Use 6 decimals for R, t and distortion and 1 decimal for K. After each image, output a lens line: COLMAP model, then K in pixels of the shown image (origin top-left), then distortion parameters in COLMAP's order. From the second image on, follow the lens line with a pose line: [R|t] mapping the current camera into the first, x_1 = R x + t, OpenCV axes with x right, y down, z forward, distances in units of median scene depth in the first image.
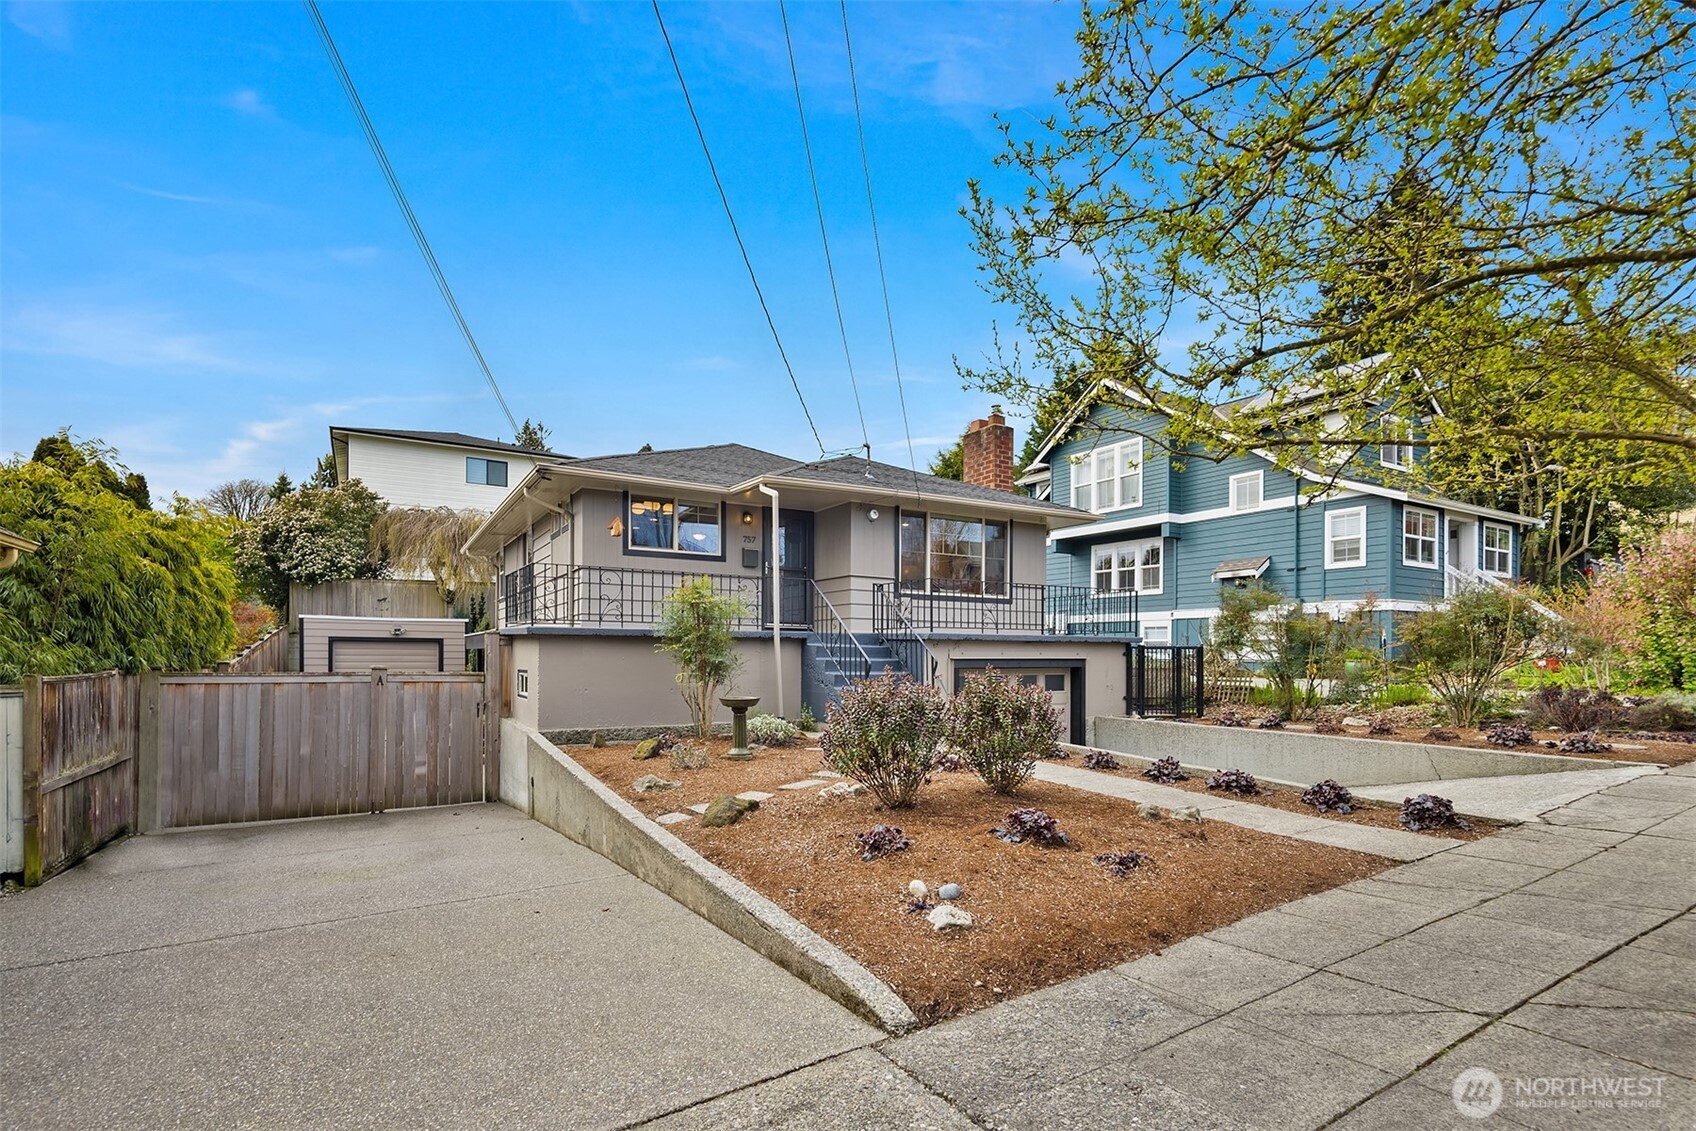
lens RADIAL K [[823.2, 0, 842.0], [0, 823.2, 652.1], [0, 0, 1]] dist [-0.000219, -0.002572]
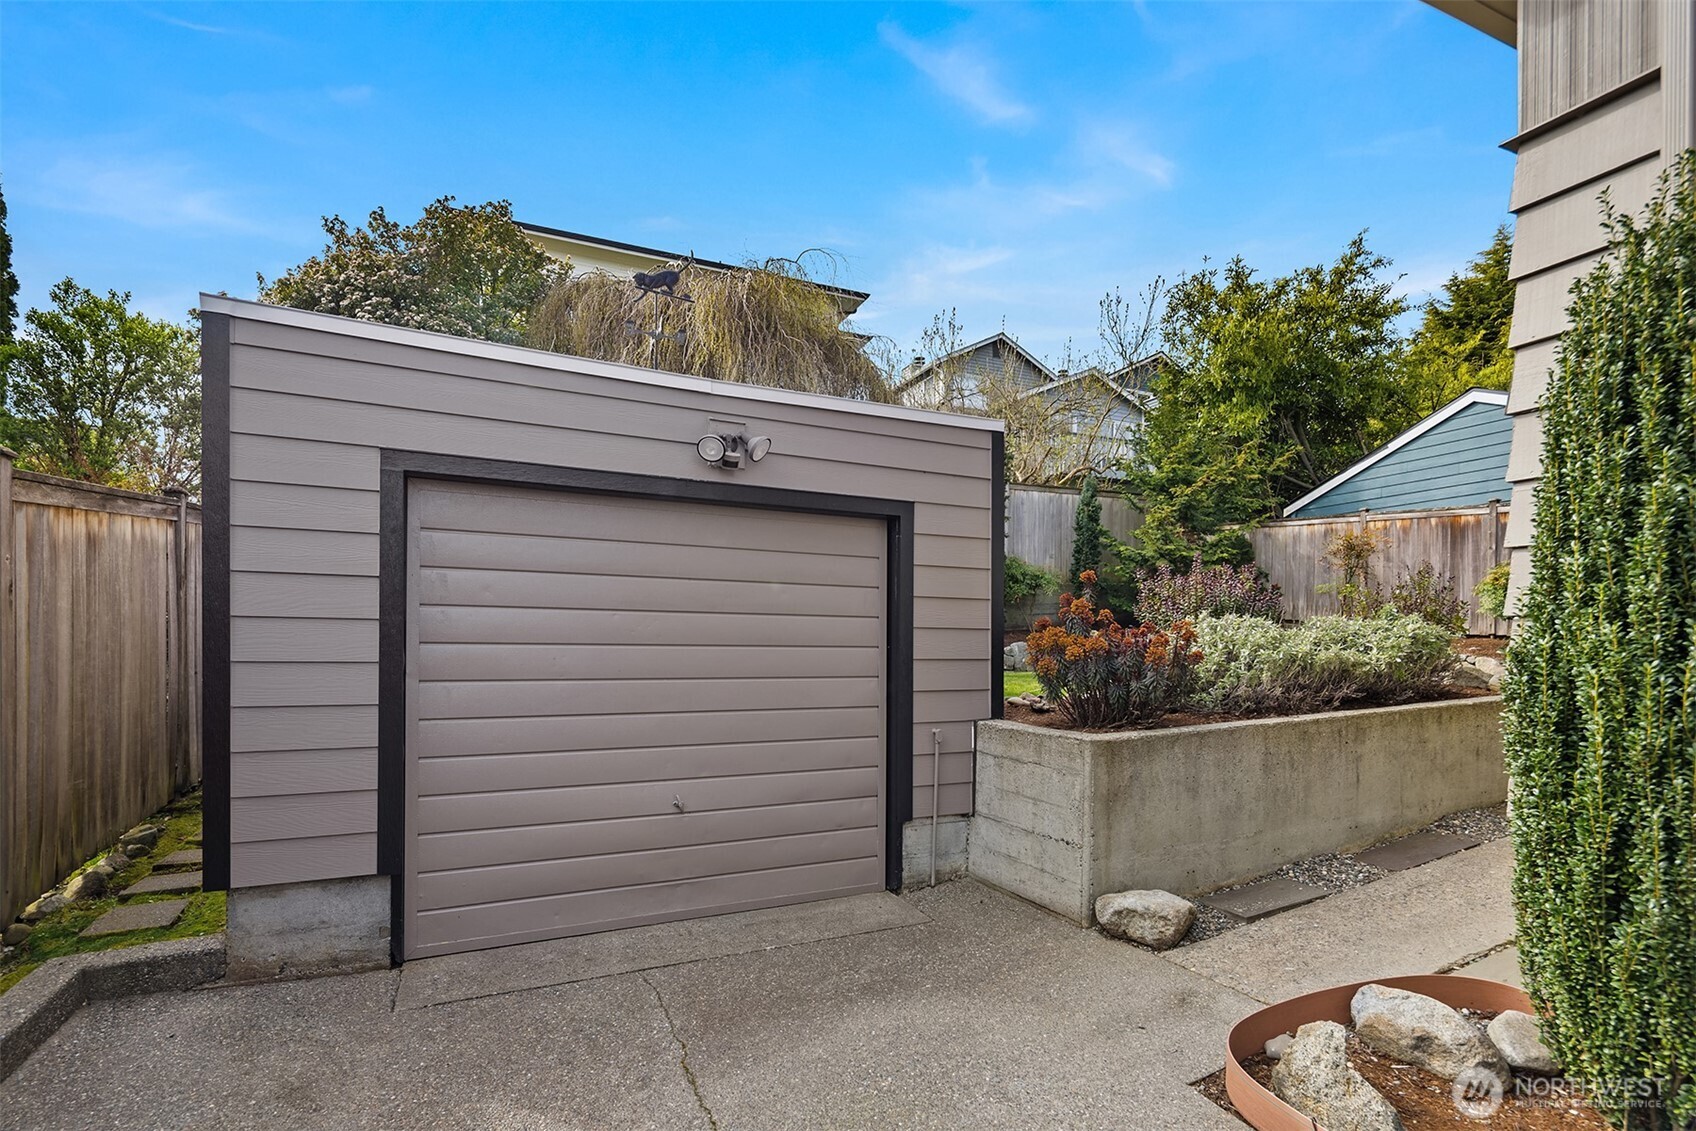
lens RADIAL K [[823.2, 0, 835.6], [0, 823.2, 633.5], [0, 0, 1]] dist [-0.000219, -0.002572]
pose [[0.990560, -0.010571, -0.136671, -0.386820], [0.009249, 0.999904, -0.010298, 0.015647], [0.136766, 0.008937, 0.990563, 0.644682]]
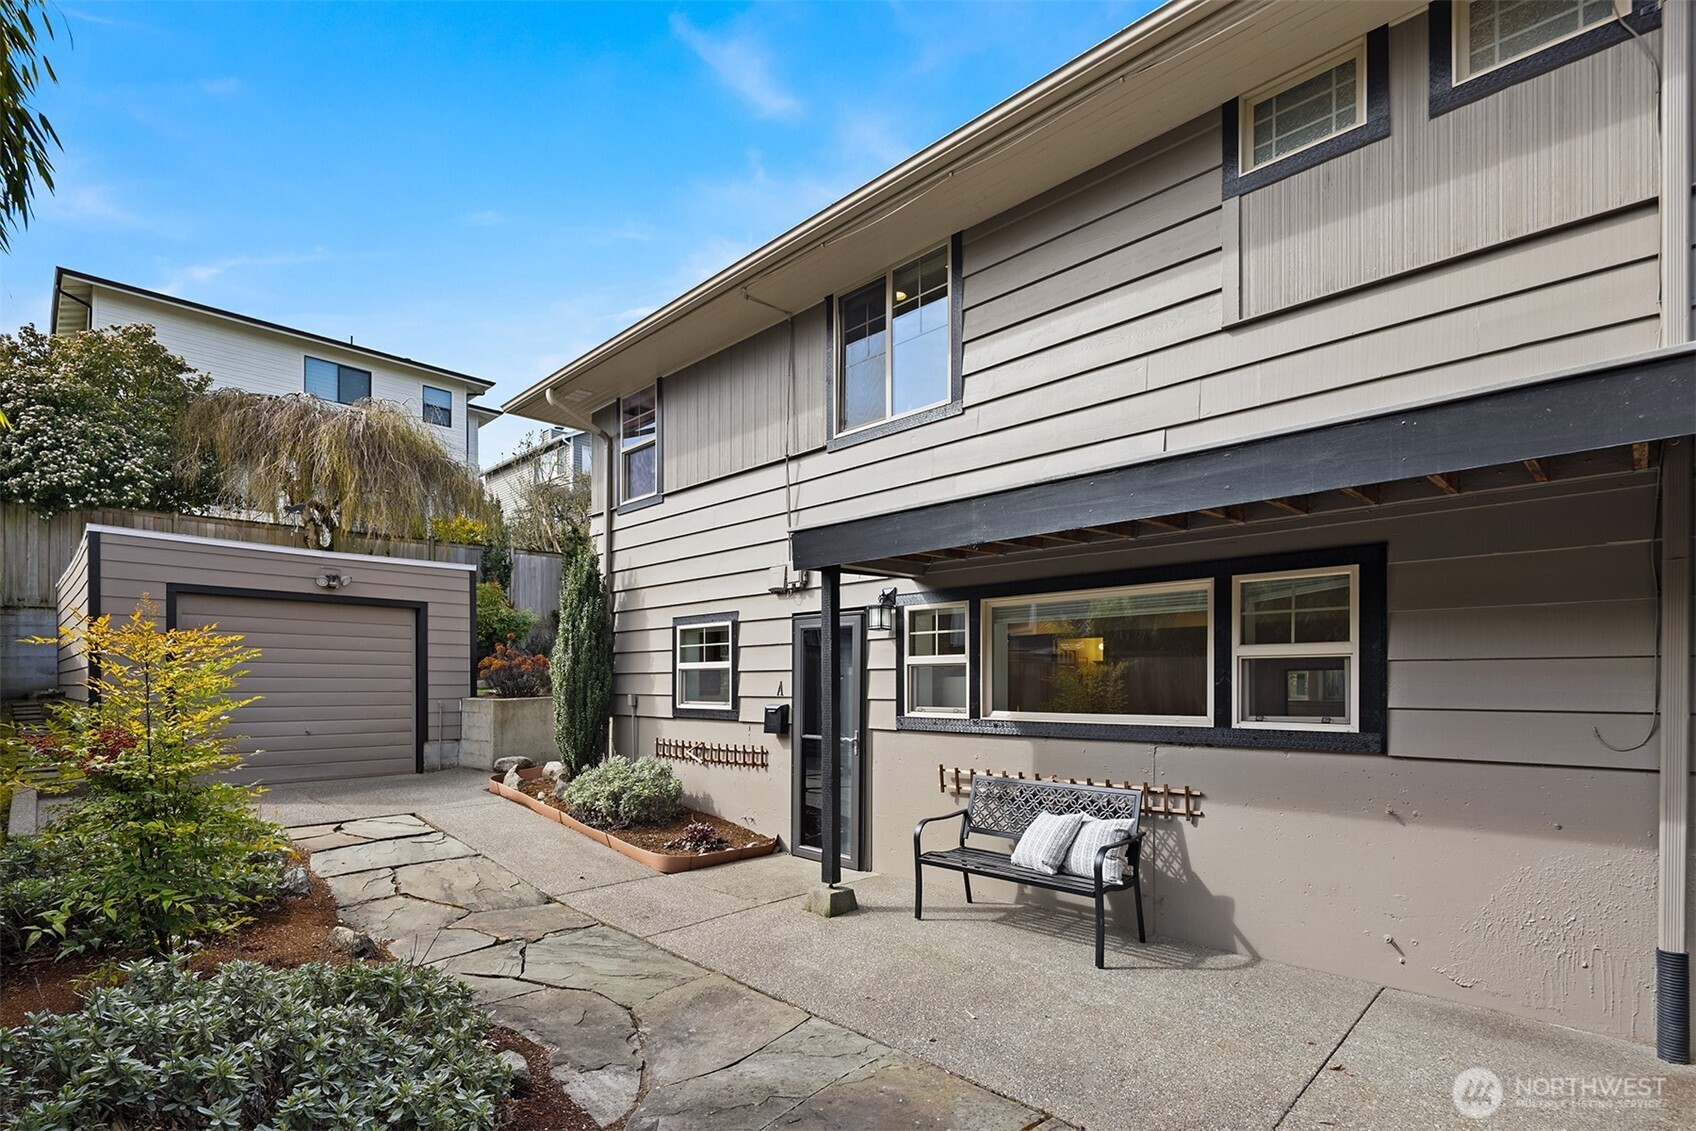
lens RADIAL K [[823.2, 0, 853.2], [0, 823.2, 677.5], [0, 0, 1]] dist [-0.000219, -0.002572]
pose [[0.967196, -0.010547, 0.253812, -0.298510], [0.010098, 0.999944, 0.003072, 0.023470], [-0.253830, -0.000408, 0.967249, 0.387591]]
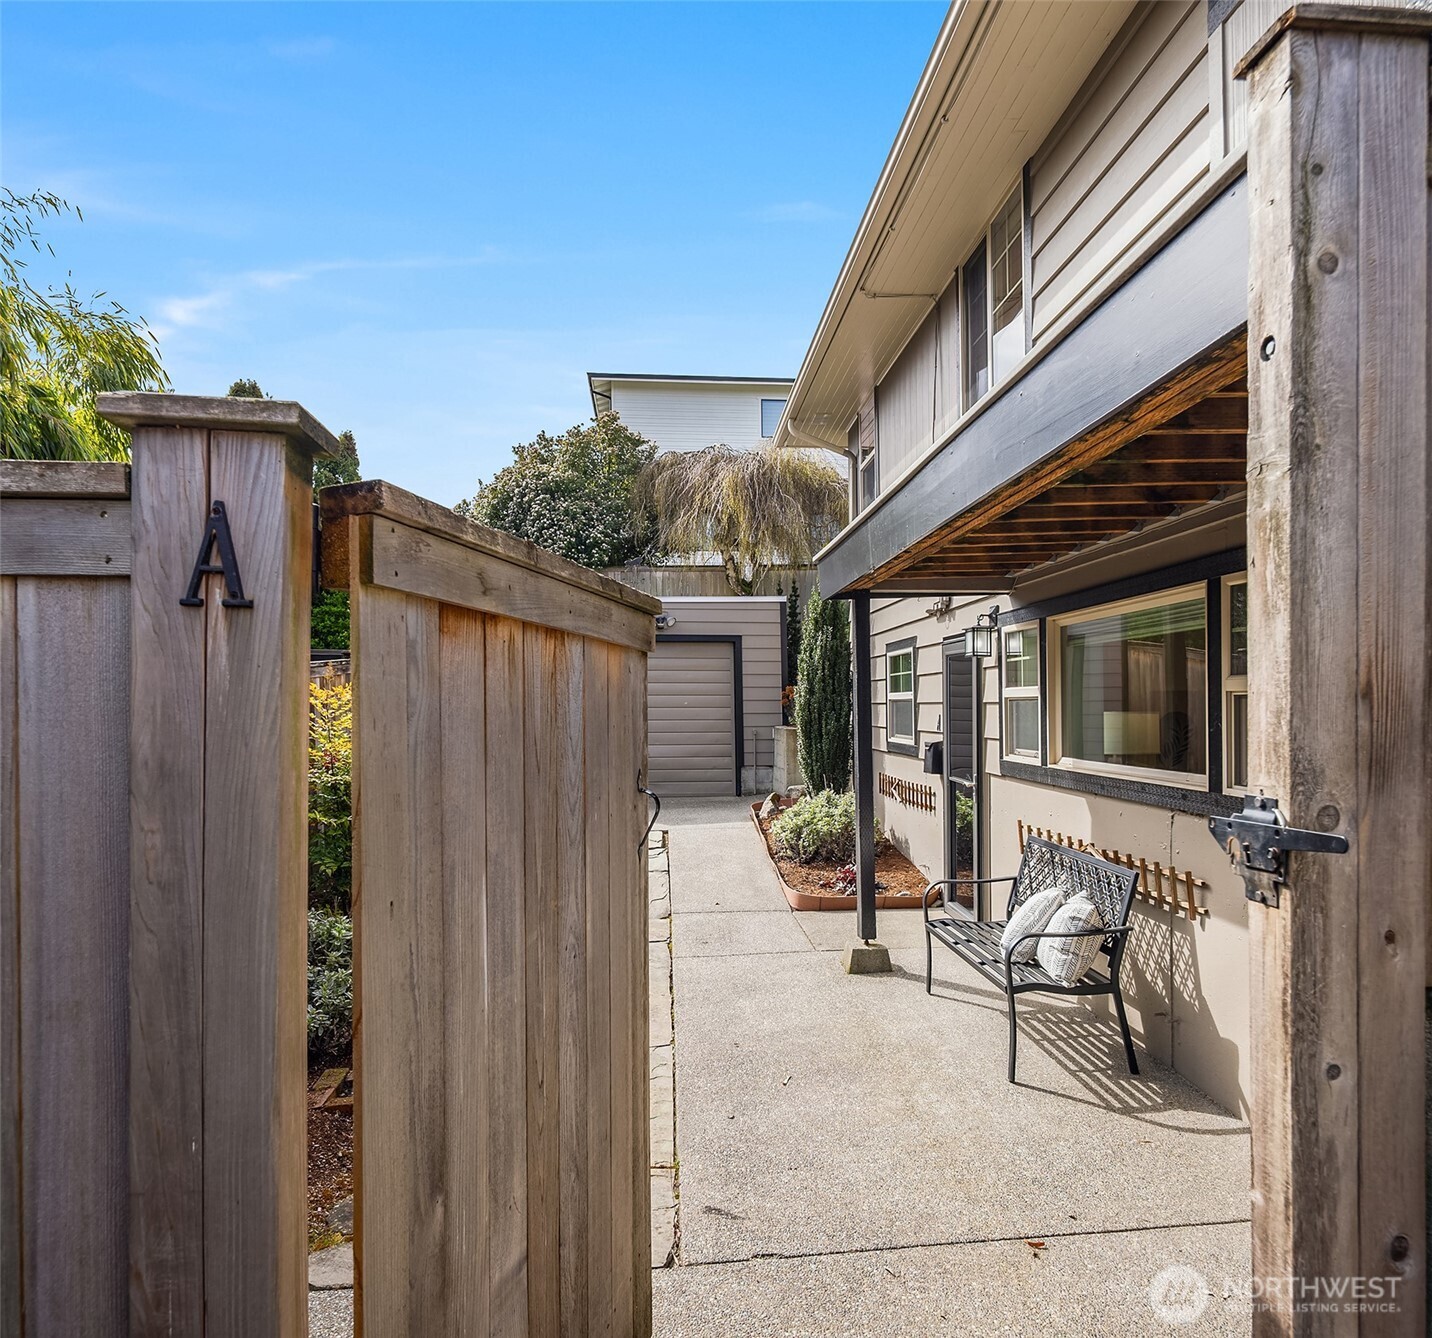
lens RADIAL K [[967.2, 0, 729.5], [0, 967.2, 713.2], [0, 0, 1]] dist [-0.005886, 0.001739]
pose [[0.897499, -0.012679, -0.440834, -0.186261], [0.019202, 0.999762, 0.010340, 0.020842], [0.440598, -0.017745, 0.897529, 0.376063]]
